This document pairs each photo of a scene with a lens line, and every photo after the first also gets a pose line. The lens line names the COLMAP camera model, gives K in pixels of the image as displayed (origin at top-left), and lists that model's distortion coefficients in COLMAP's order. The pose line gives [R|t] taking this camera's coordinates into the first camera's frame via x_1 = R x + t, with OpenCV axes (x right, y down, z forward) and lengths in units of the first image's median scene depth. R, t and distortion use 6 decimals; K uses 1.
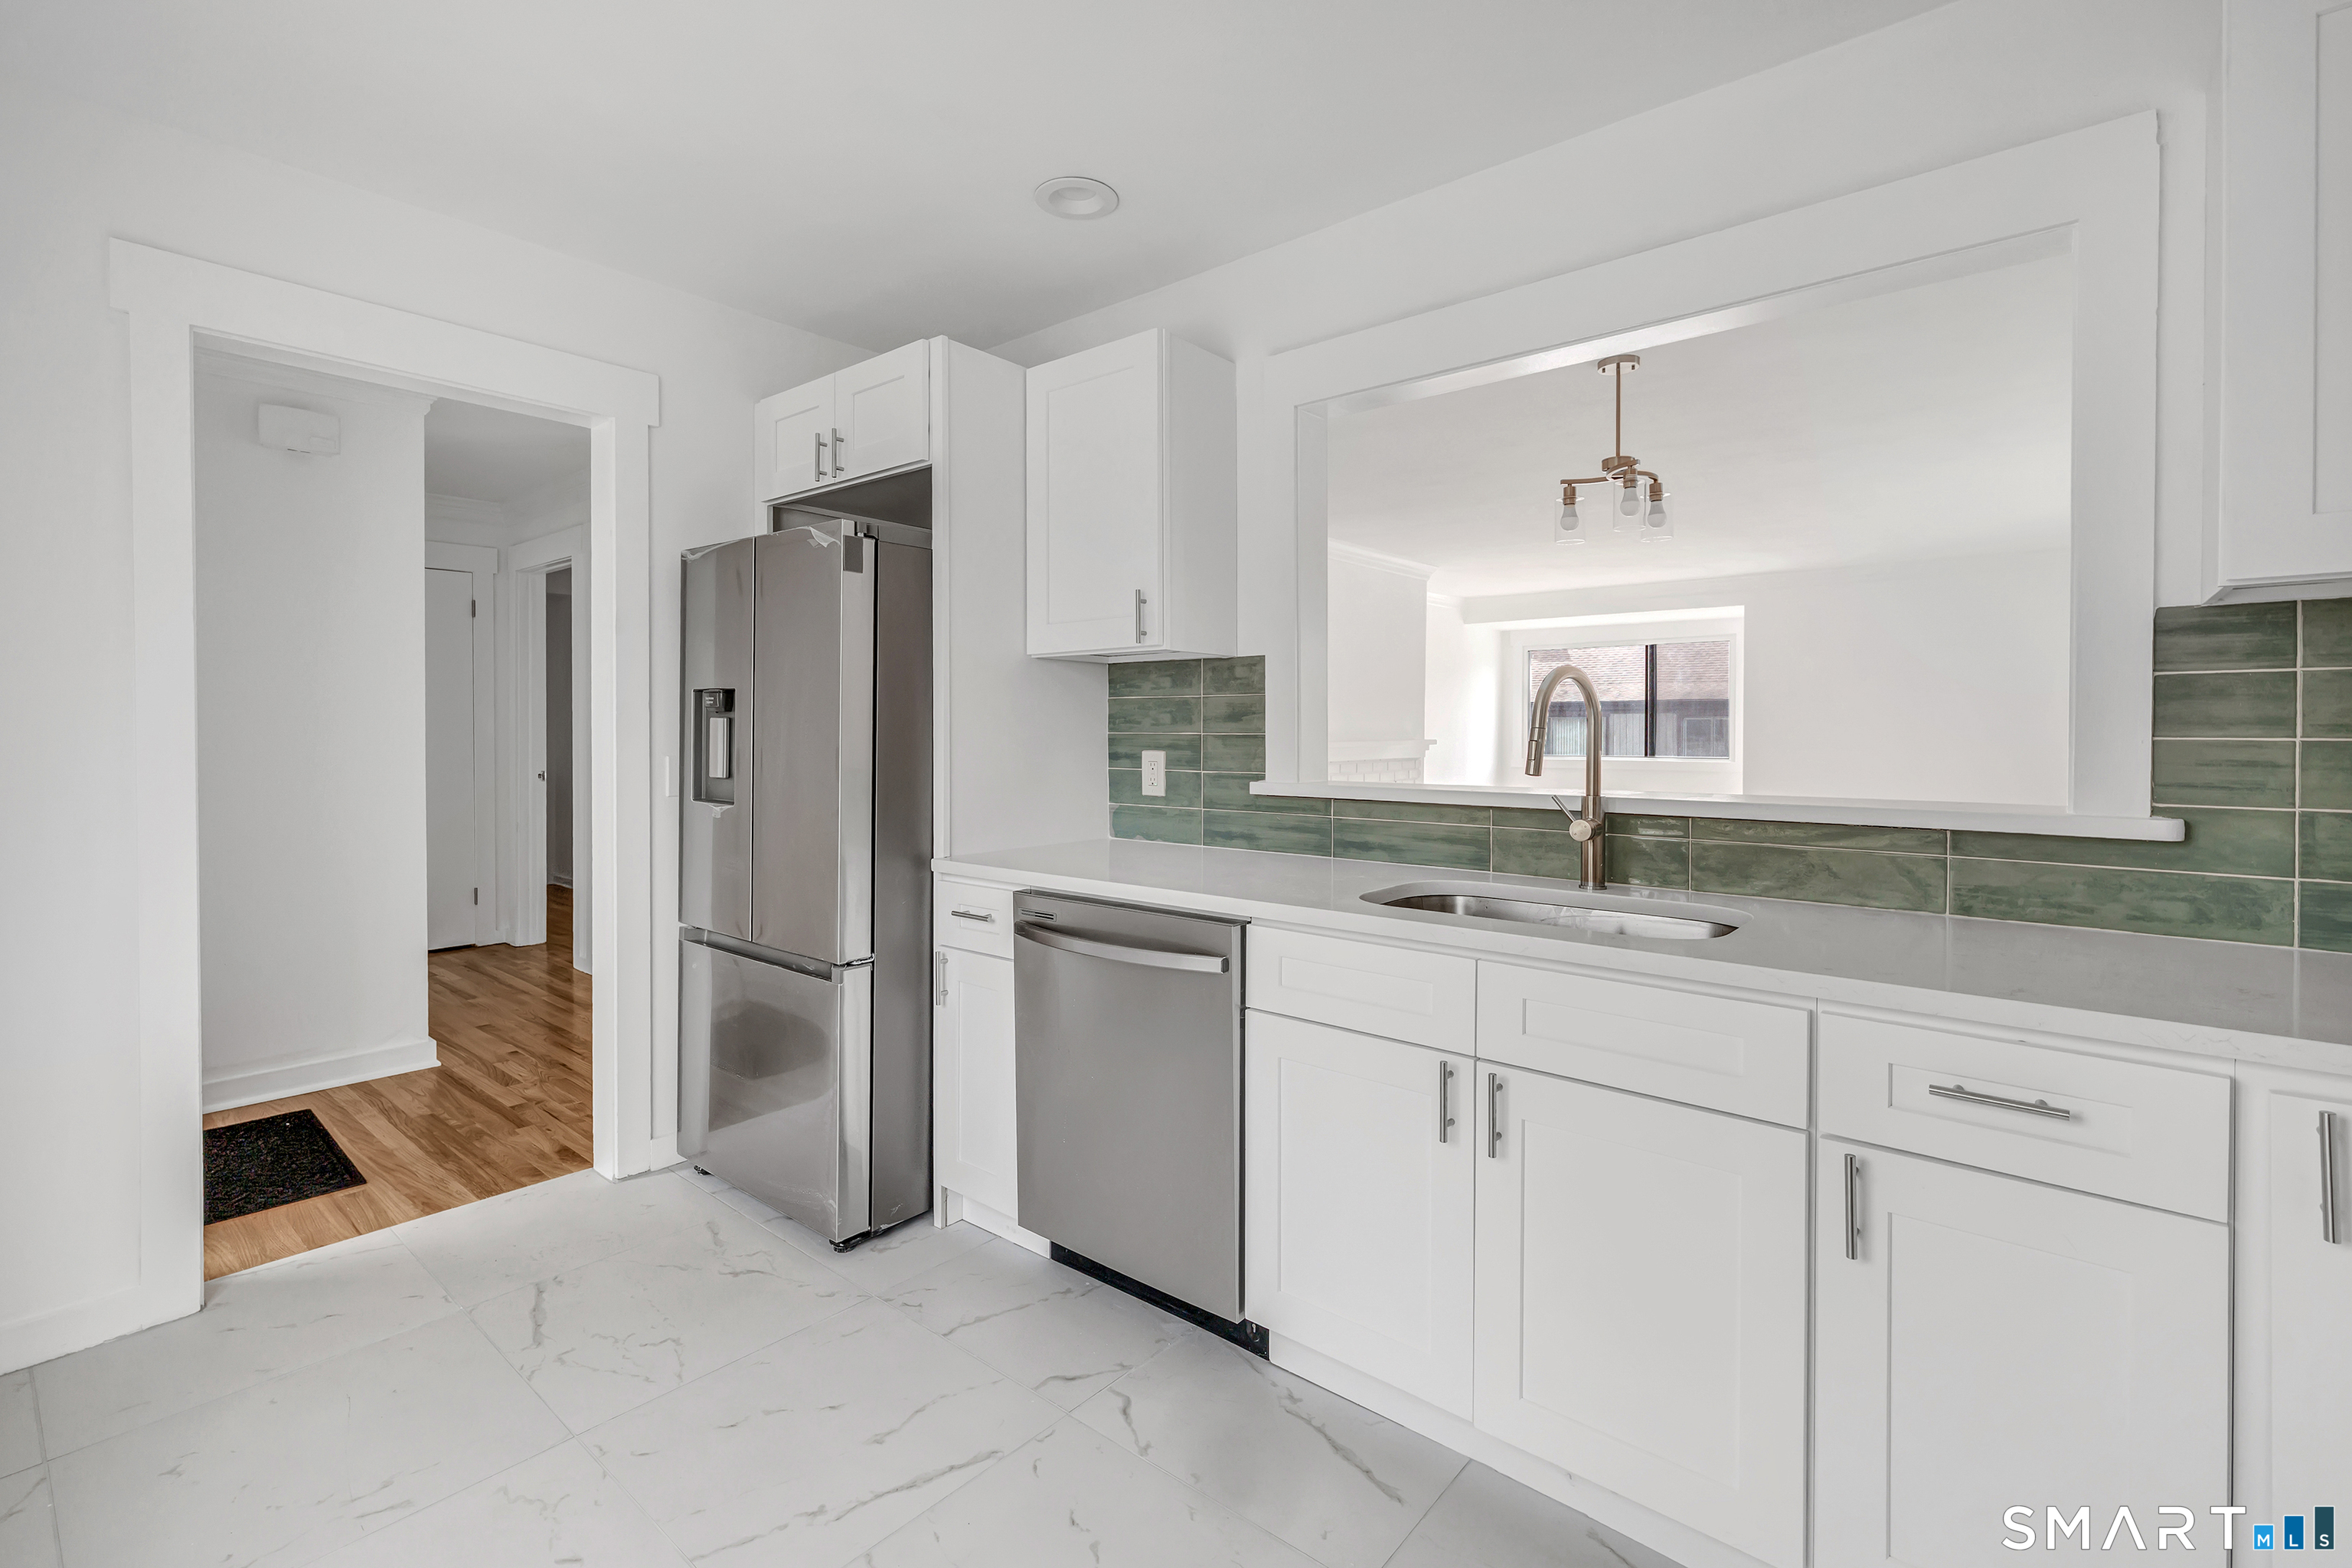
lens RADIAL K [[1078.4, 0, 1149.2], [0, 1078.4, 725.1], [0, 0, 1]] dist [-0.000207, -0.000310]
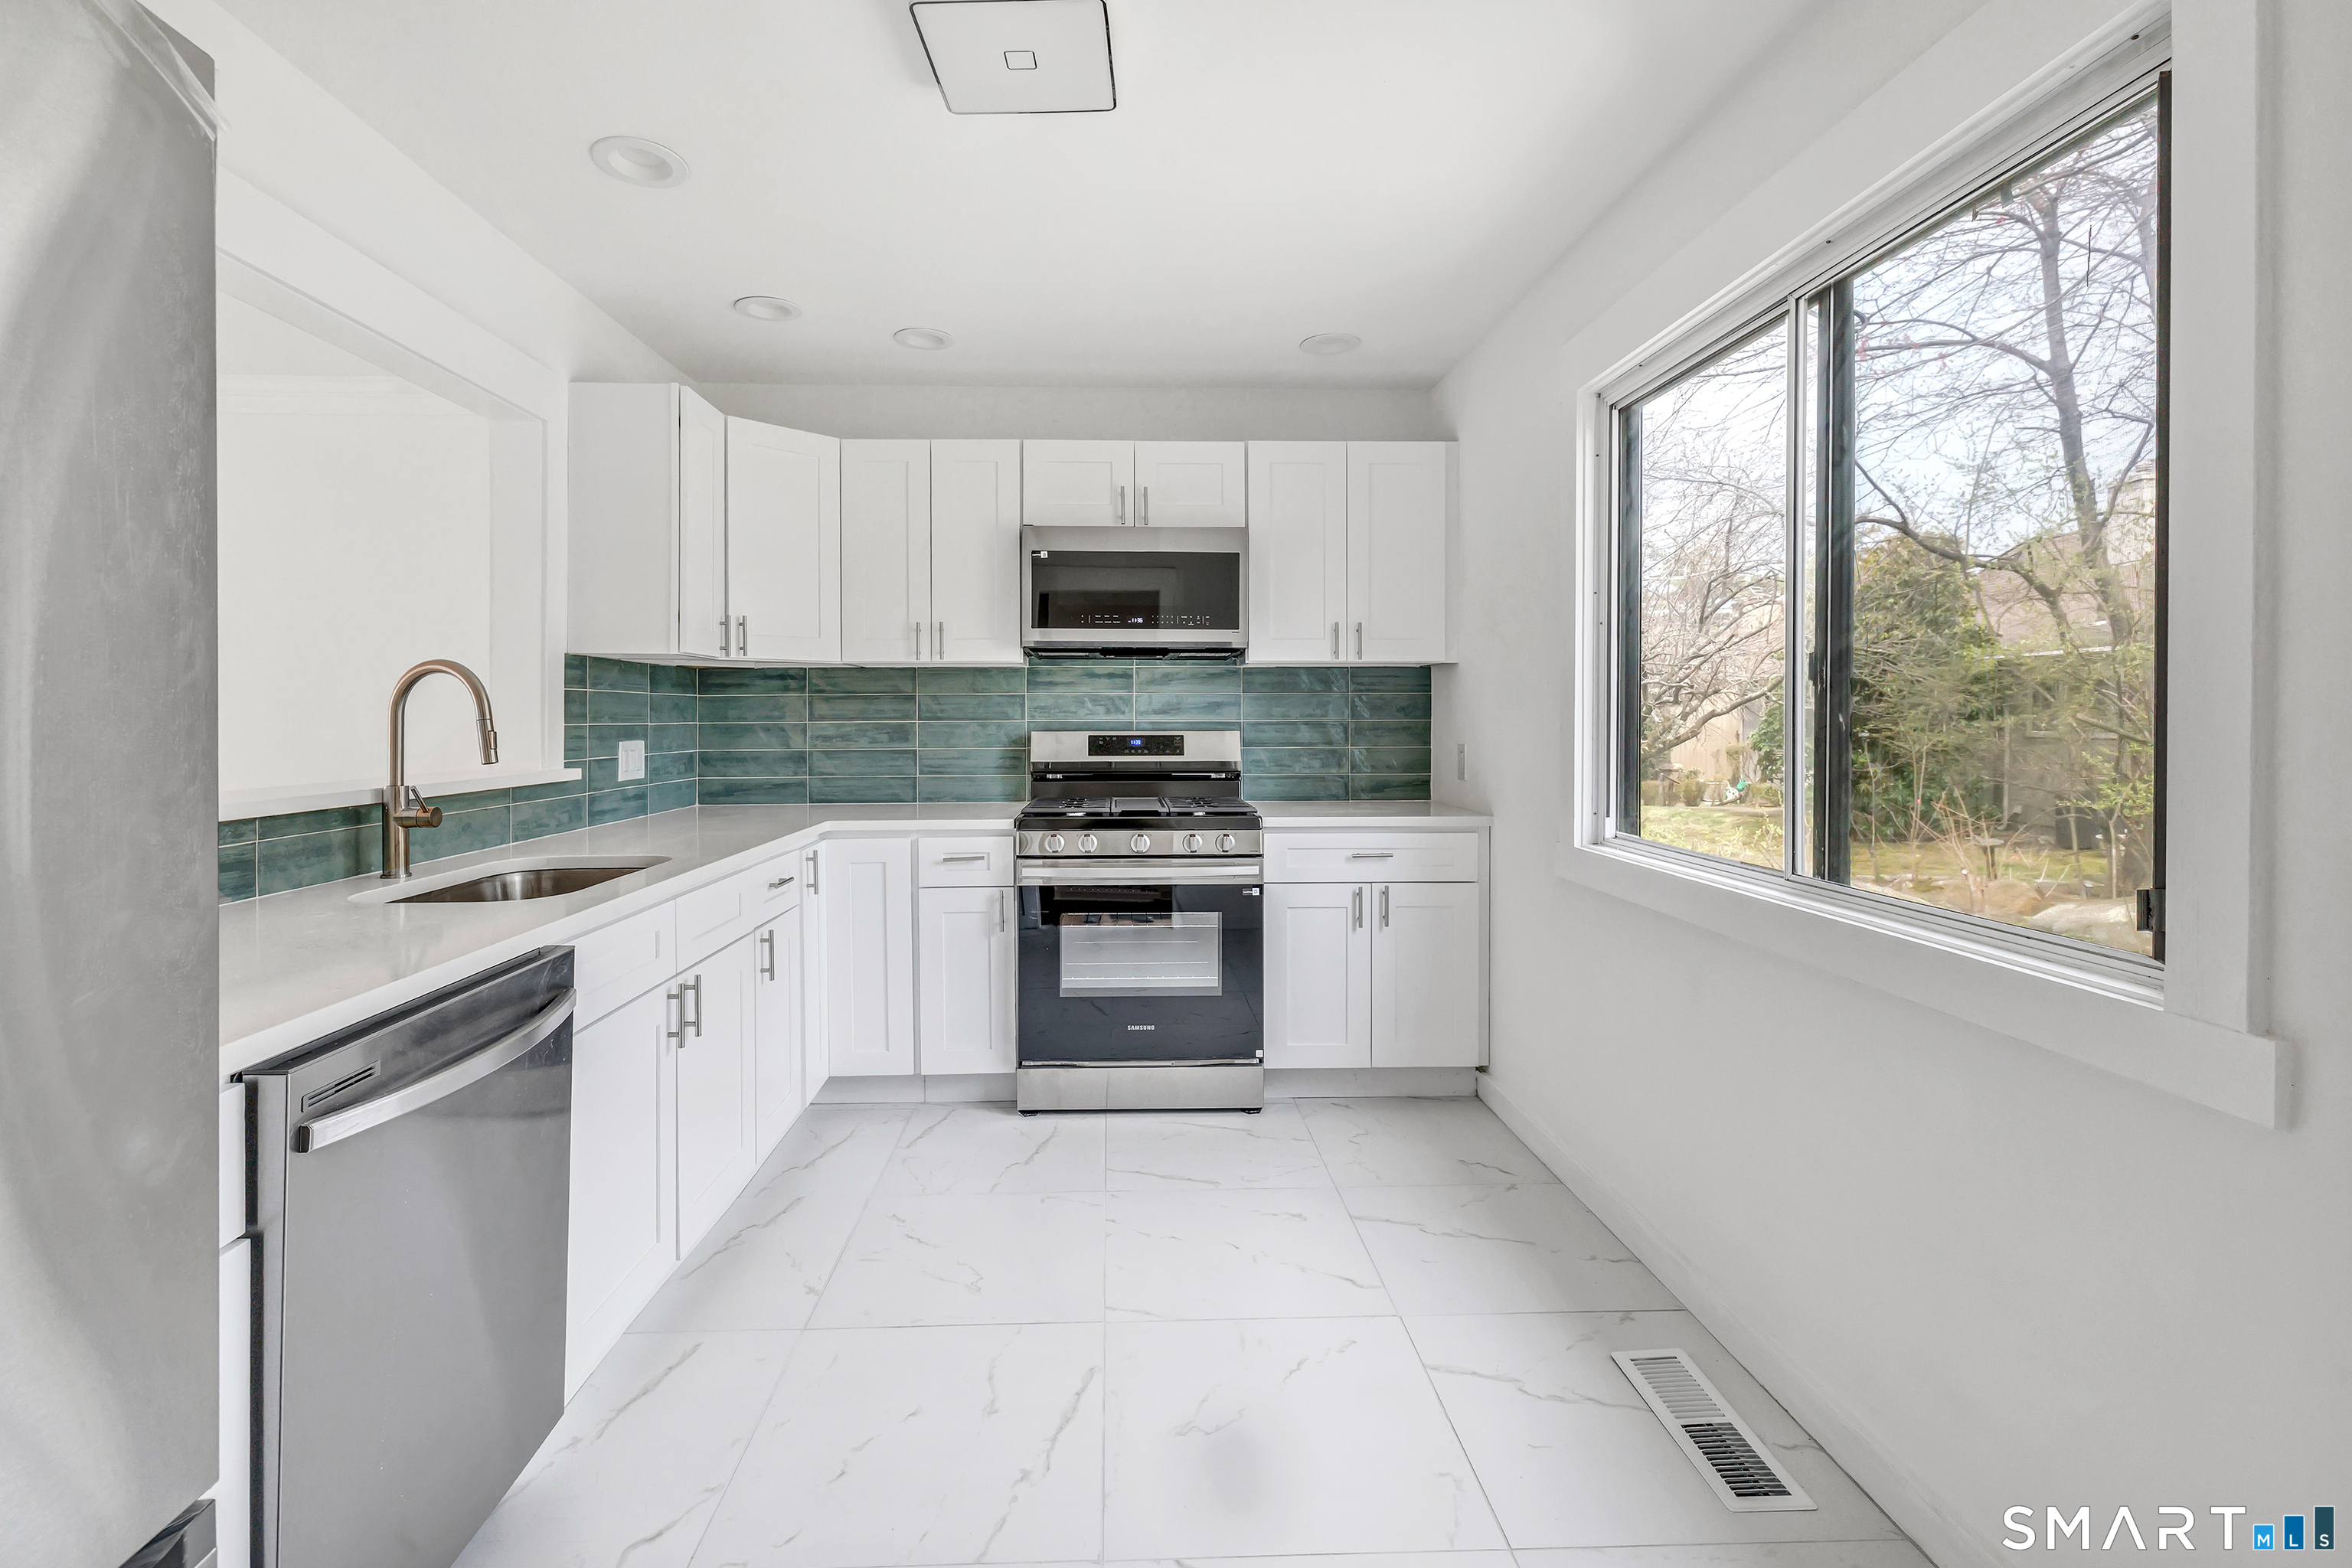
lens RADIAL K [[1078.4, 0, 1149.2], [0, 1078.4, 725.1], [0, 0, 1]] dist [-0.000207, -0.000310]
pose [[-0.691772, -0.004086, 0.722105, -0.930465], [0.000516, 0.999981, 0.006152, 0.001950], [-0.722116, 0.004629, -0.691756, 1.355493]]
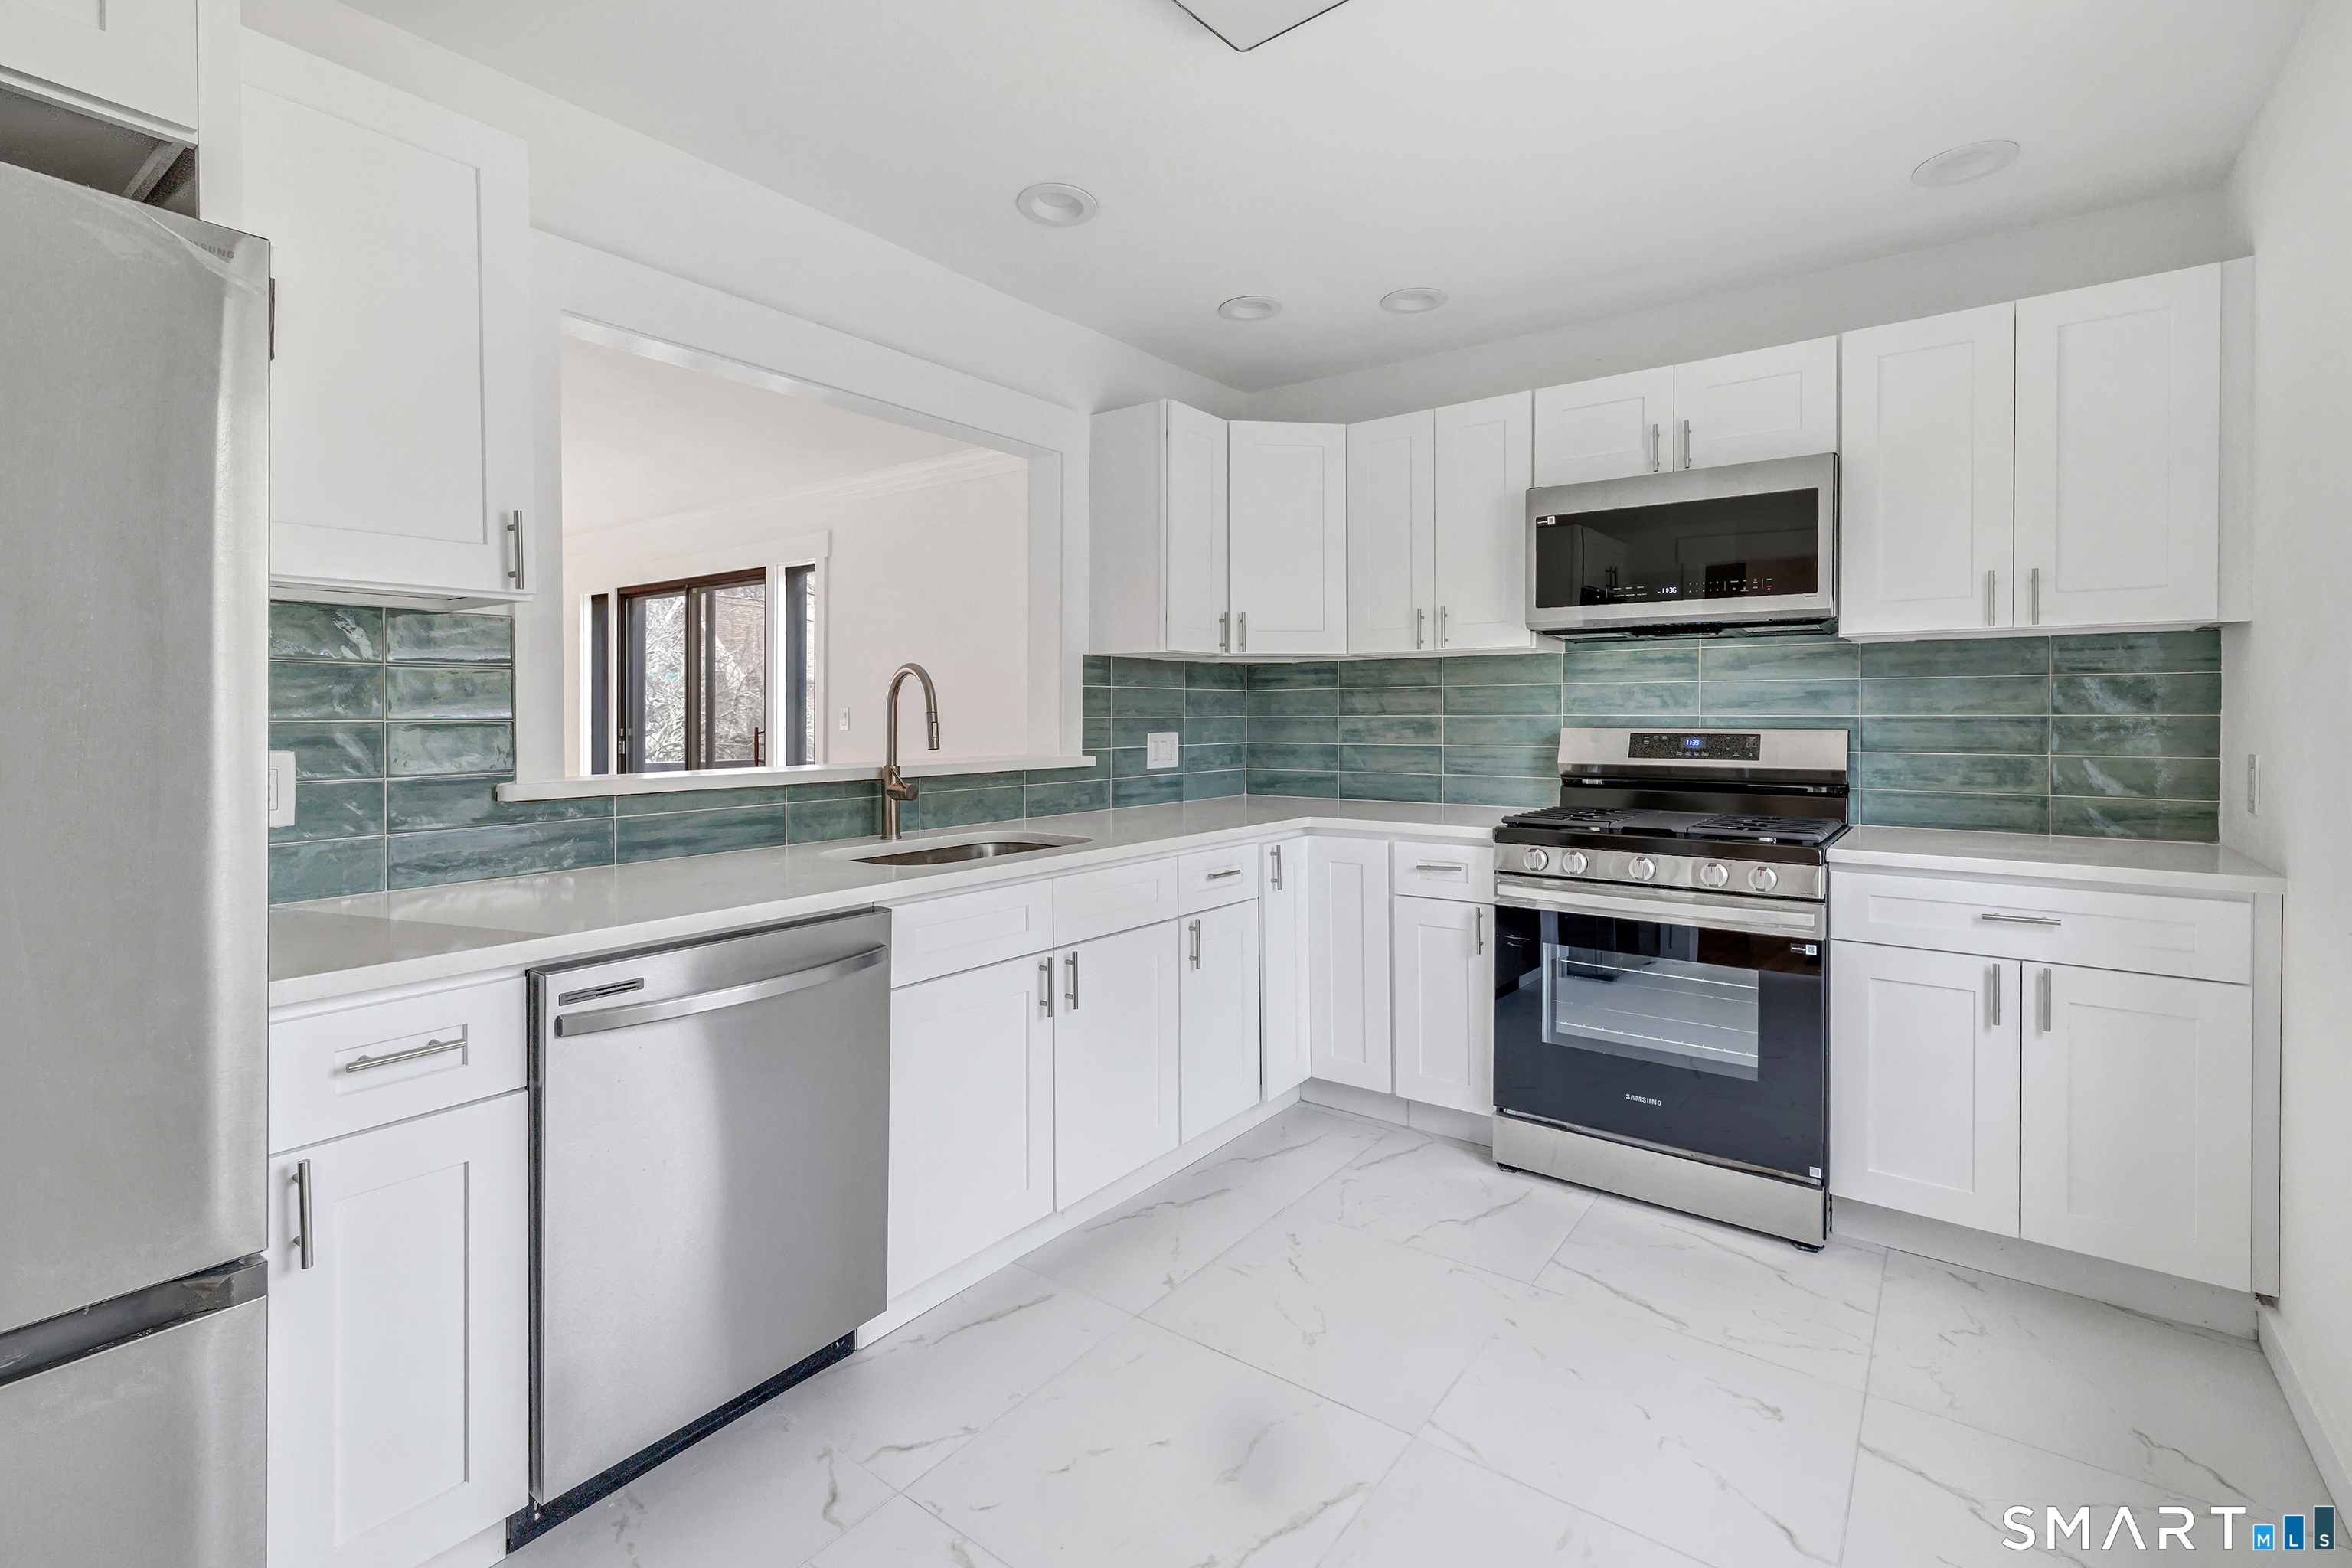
lens RADIAL K [[1078.4, 0, 1149.2], [0, 1078.4, 725.1], [0, 0, 1]] dist [-0.000207, -0.000310]
pose [[-0.074240, -0.010902, 0.997181, -1.000625], [-0.000564, 0.999941, 0.010891, 0.003530], [-0.997240, 0.000246, -0.074241, 0.900851]]
